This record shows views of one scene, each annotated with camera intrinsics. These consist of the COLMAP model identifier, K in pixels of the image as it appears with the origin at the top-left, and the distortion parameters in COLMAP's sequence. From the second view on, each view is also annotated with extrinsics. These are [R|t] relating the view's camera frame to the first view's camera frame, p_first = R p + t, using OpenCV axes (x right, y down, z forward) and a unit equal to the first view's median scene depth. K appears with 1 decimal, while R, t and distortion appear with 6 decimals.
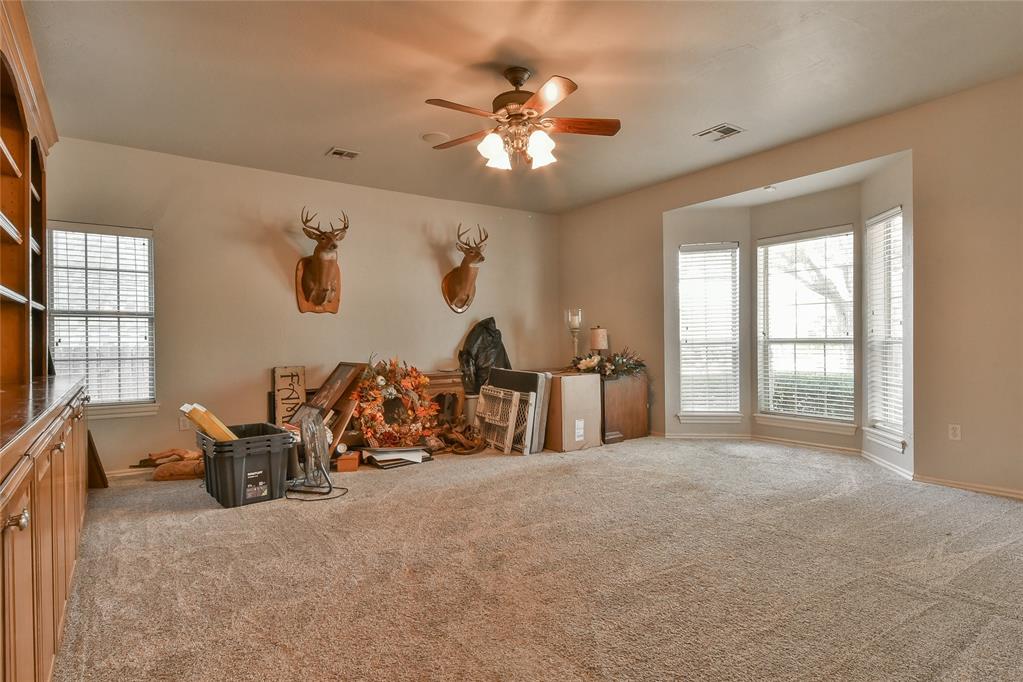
lens RADIAL K [[549.6, 0, 511.5], [0, 549.6, 341.0], [0, 0, 1]] dist [0.060305, -0.042783]
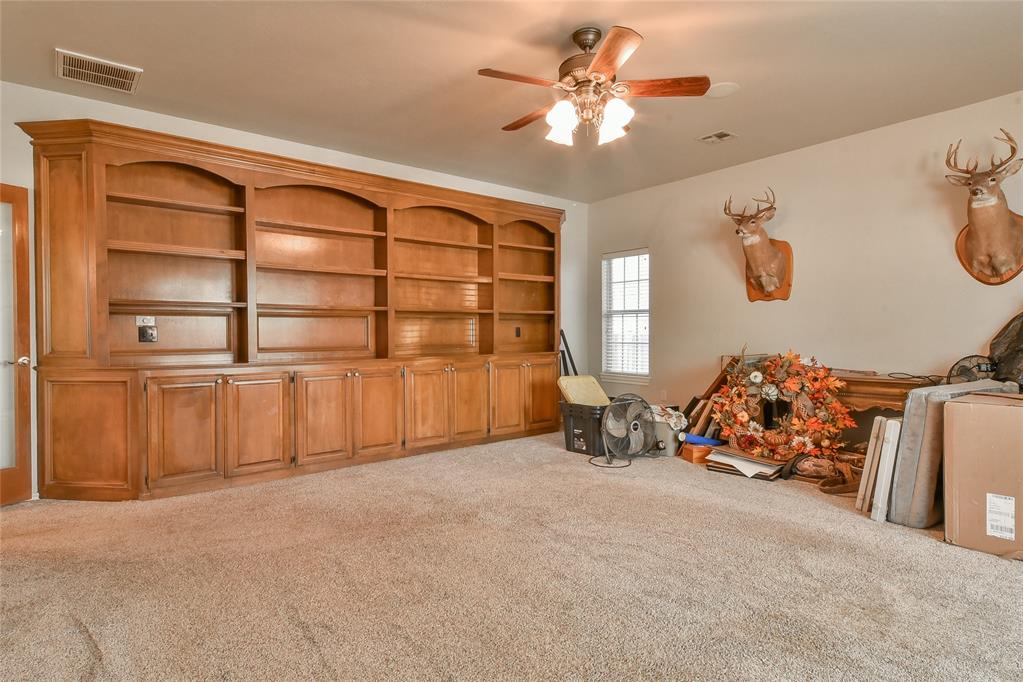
lens RADIAL K [[549.6, 0, 511.5], [0, 549.6, 341.0], [0, 0, 1]] dist [0.060305, -0.042783]
pose [[0.052899, 0.025639, -0.998271, 0.660016], [0.004420, 0.999655, 0.025909, -0.010528], [0.998590, -0.005783, 0.052767, 0.599910]]
